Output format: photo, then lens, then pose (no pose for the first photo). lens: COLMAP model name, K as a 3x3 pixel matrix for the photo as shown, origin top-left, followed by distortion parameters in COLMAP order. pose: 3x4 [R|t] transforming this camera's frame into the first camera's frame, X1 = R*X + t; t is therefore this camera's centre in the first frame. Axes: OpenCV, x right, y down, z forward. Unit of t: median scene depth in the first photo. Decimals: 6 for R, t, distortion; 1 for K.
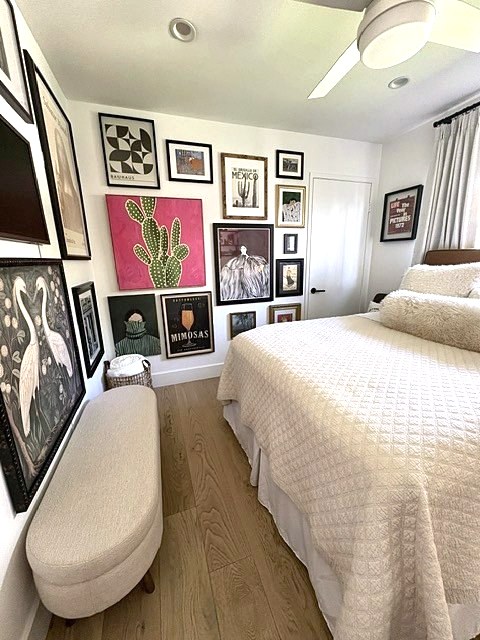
lens RADIAL K [[255.0, 0, 239.4], [0, 255.0, 319.6], [0, 0, 1]] dist [-0.002390, -0.000301]
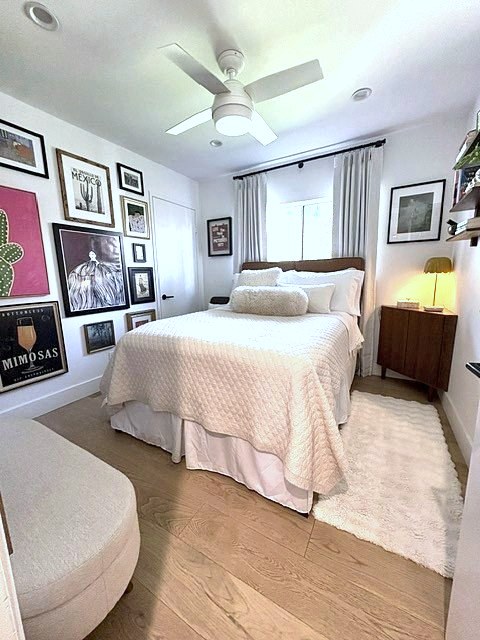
lens RADIAL K [[255.0, 0, 243.2], [0, 255.0, 318.8], [0, 0, 1]] dist [-0.002390, -0.000301]
pose [[0.746353, -0.105239, 0.657178, -0.214733], [0.158570, 0.987102, -0.022015, 0.065961], [-0.646385, 0.120640, 0.753414, -0.038175]]
